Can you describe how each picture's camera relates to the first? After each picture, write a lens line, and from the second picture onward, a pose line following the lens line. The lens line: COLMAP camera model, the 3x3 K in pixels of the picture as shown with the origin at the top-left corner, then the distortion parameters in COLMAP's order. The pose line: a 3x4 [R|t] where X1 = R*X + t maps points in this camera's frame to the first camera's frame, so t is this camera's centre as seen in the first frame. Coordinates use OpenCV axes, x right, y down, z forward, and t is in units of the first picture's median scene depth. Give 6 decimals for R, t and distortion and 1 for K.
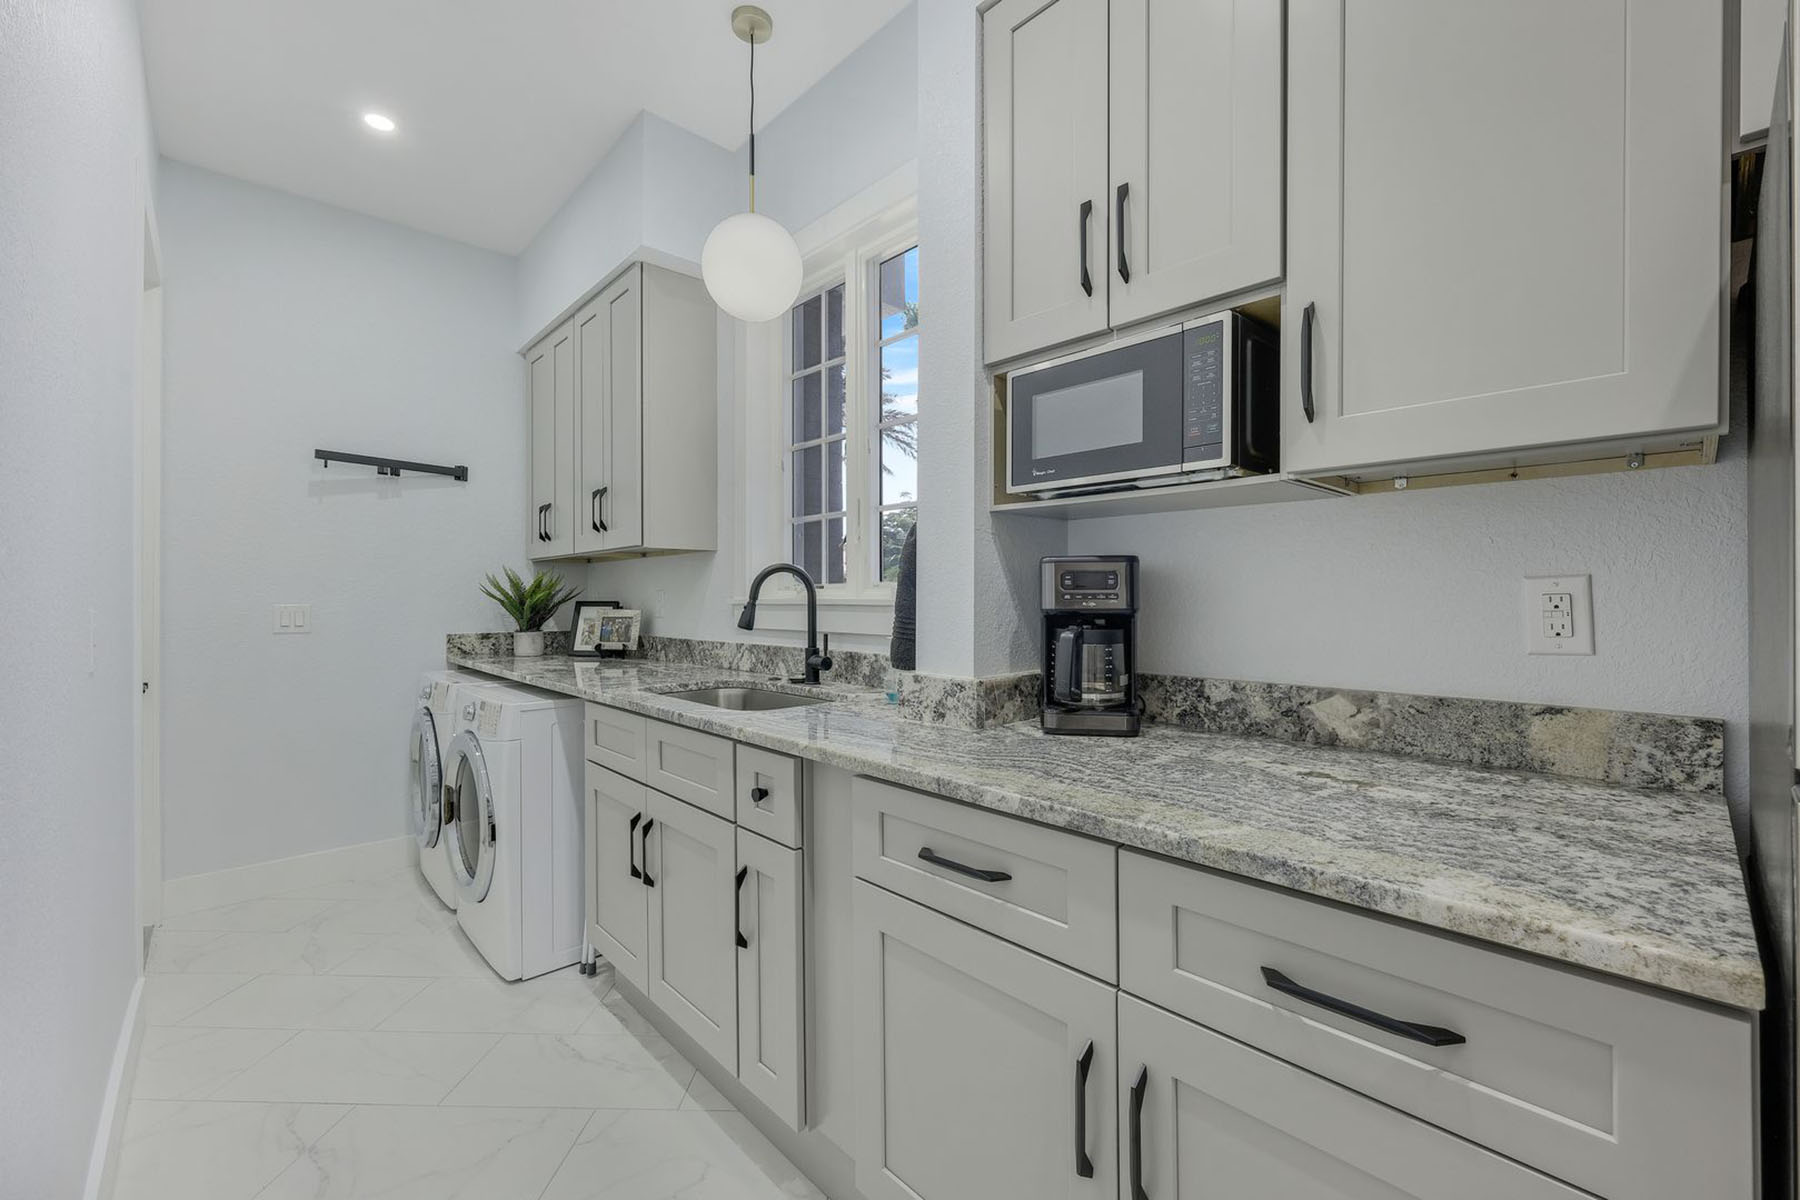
lens RADIAL K [[740.8, 0, 904.3], [0, 740.8, 598.5], [0, 0, 1]] dist [-0.000288, 0.000191]
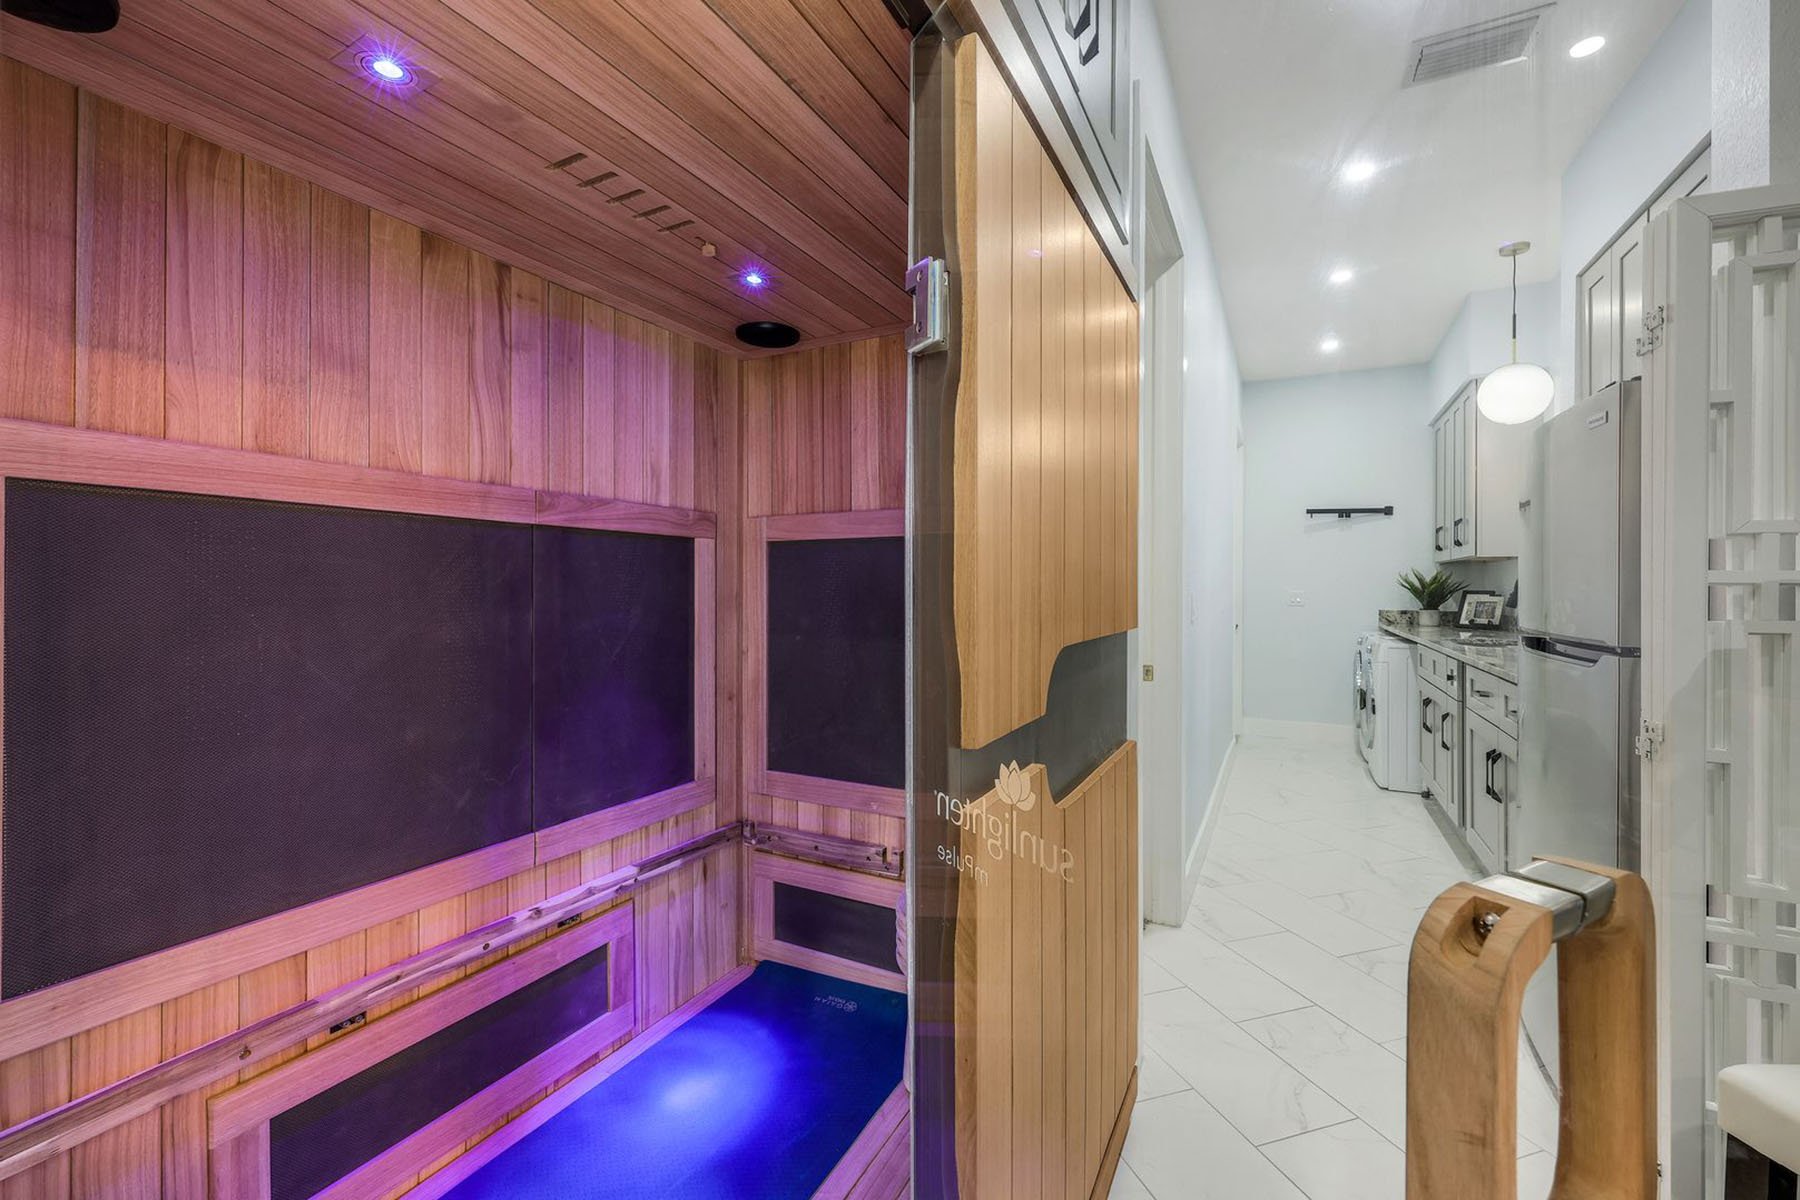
lens RADIAL K [[740.8, 0, 903.5], [0, 740.8, 590.3], [0, 0, 1]] dist [-0.000288, 0.000191]
pose [[0.342017, 0.007575, -0.939663, 0.578131], [-0.004753, 0.999969, 0.006331, -0.000854], [0.939682, 0.002301, 0.342042, -0.562674]]
